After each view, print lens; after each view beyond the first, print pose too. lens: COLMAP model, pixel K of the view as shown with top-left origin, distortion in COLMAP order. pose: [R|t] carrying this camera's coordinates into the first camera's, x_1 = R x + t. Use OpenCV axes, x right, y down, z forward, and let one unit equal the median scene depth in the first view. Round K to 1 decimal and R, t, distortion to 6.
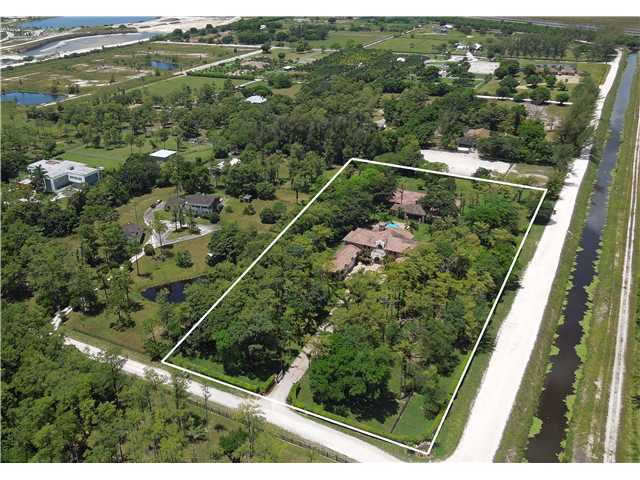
lens RADIAL K [[469.0, 0, 320.0], [0, 469.0, 240.0], [0, 0, 1]] dist [-0.001968, 0.001508]
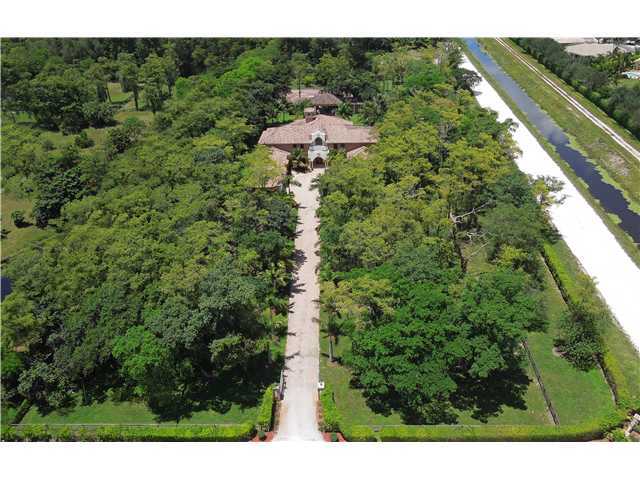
lens RADIAL K [[469.0, 0, 320.0], [0, 469.0, 240.0], [0, 0, 1]] dist [-0.001968, 0.001508]
pose [[0.919765, -0.239321, 0.311058, -0.156442], [0.207809, 0.969317, 0.131299, 0.090435], [-0.332937, -0.056123, 0.941278, 0.528215]]
